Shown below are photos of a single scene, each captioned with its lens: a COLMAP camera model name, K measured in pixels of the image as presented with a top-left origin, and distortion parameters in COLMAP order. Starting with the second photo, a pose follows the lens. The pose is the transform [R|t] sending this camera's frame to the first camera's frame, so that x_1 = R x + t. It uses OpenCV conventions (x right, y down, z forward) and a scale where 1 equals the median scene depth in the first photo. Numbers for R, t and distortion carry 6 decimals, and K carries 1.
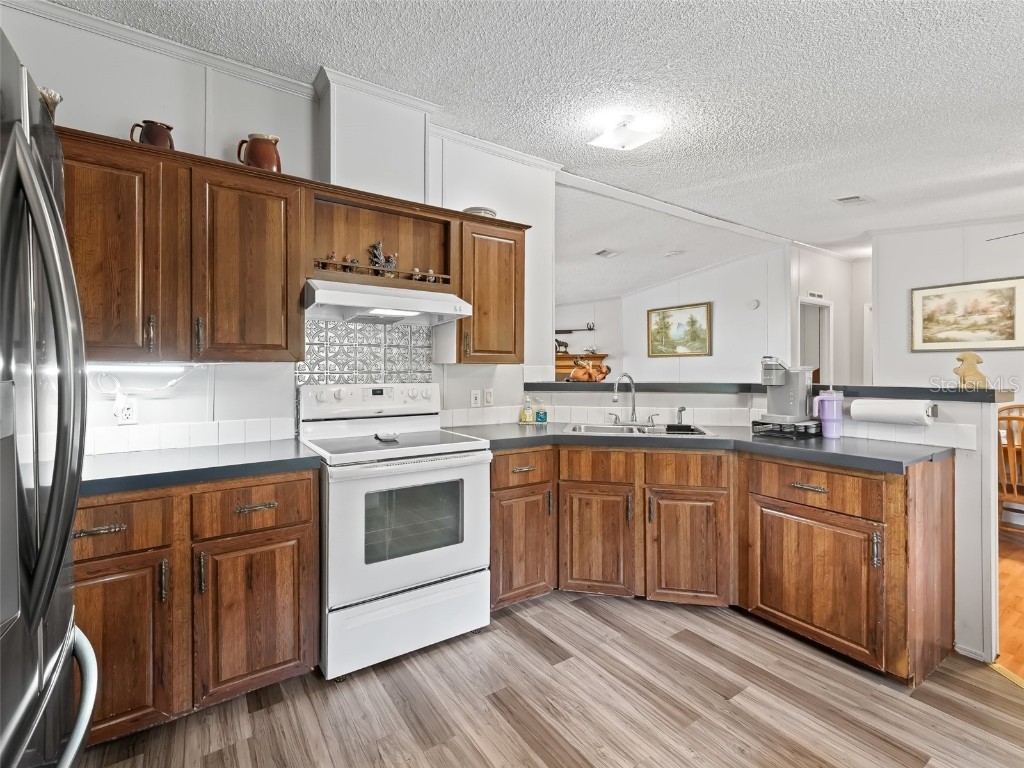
lens RADIAL K [[473.2, 0, 508.1], [0, 473.2, 368.2], [0, 0, 1]] dist [0.001272, -0.000002]
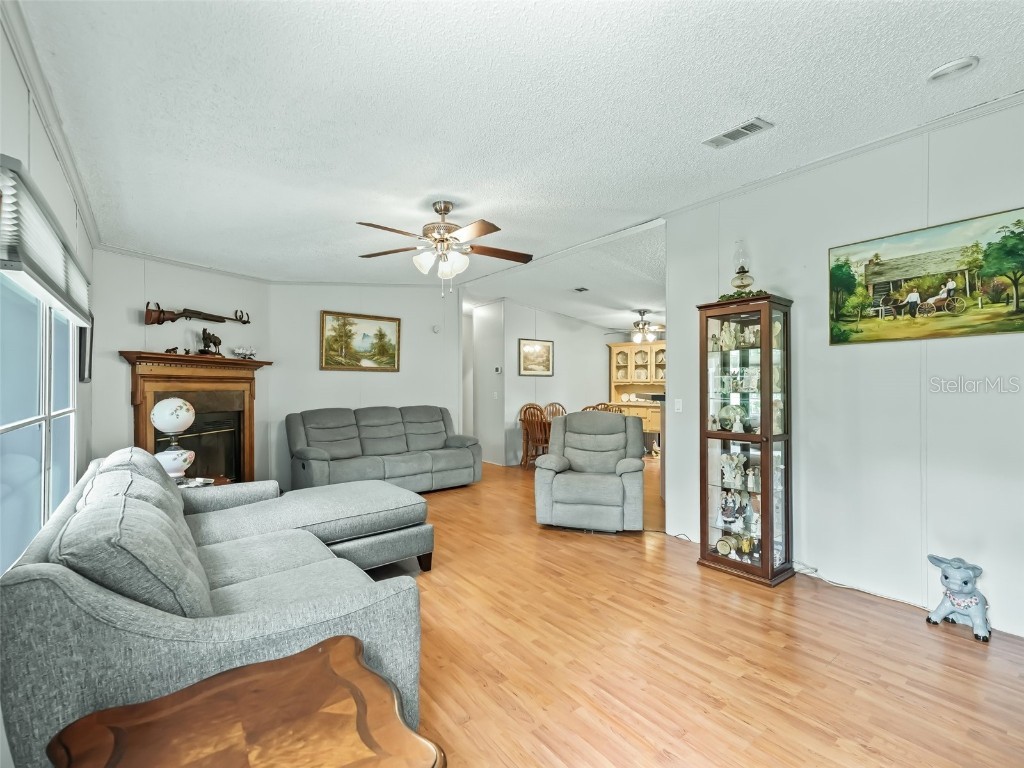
lens RADIAL K [[462.4, 0, 512.0], [0, 462.4, 384.0], [0, 0, 1]] dist [0.000625, -0.000261]
pose [[-0.085886, 0.006865, 0.996281, -1.213843], [-0.005071, 0.999960, -0.007328, 0.013856], [-0.996292, -0.005682, -0.085848, 1.757604]]
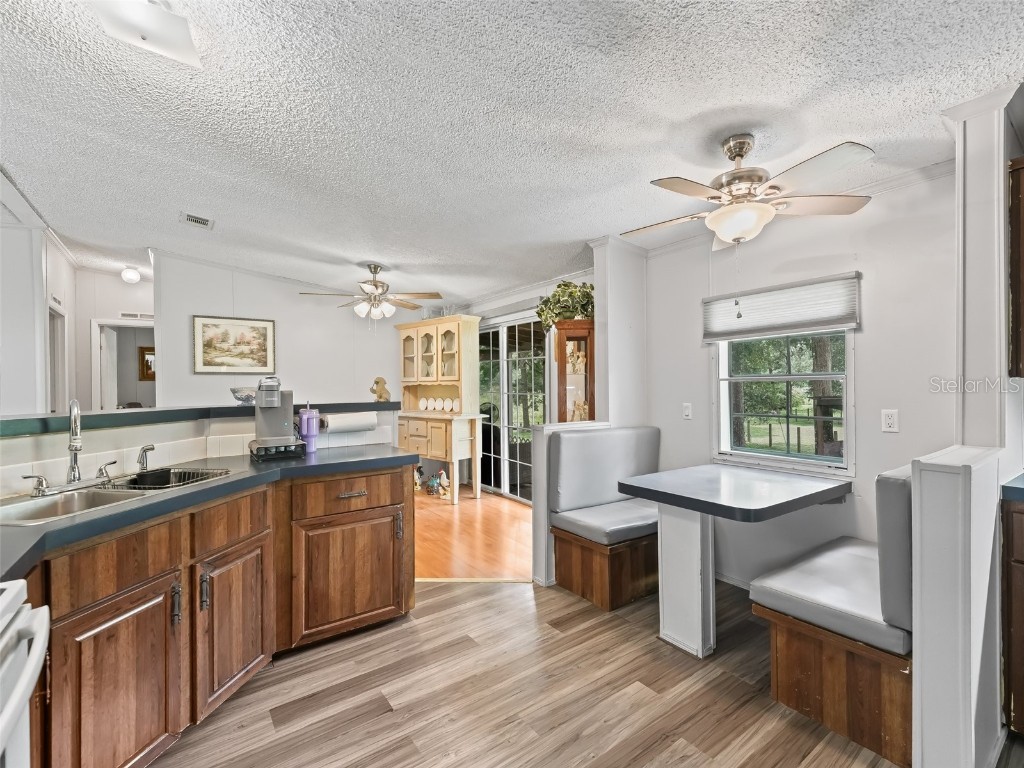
lens RADIAL K [[462.4, 0, 512.0], [0, 462.4, 384.0], [0, 0, 1]] dist [0.000625, -0.000261]
pose [[-0.044287, 0.003119, 0.999014, -0.346652], [0.007974, 0.999964, -0.002769, -0.003483], [-0.998987, 0.007843, -0.044310, 0.484923]]
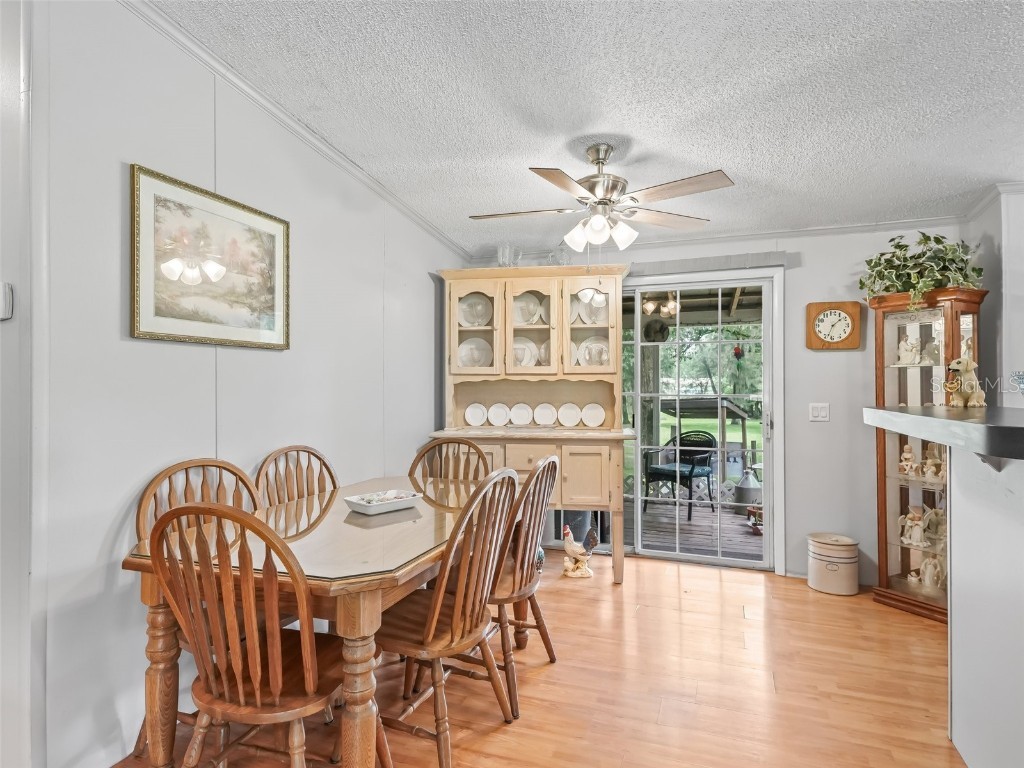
lens RADIAL K [[577.6, 0, 522.9], [0, 577.6, 376.7], [0, 0, 1]] dist [0.001929, 0.000624]
pose [[-0.601968, 0.015974, 0.798361, 0.474476], [0.000686, 0.999810, -0.019487, 0.008065], [-0.798520, -0.011183, -0.601864, 1.543095]]
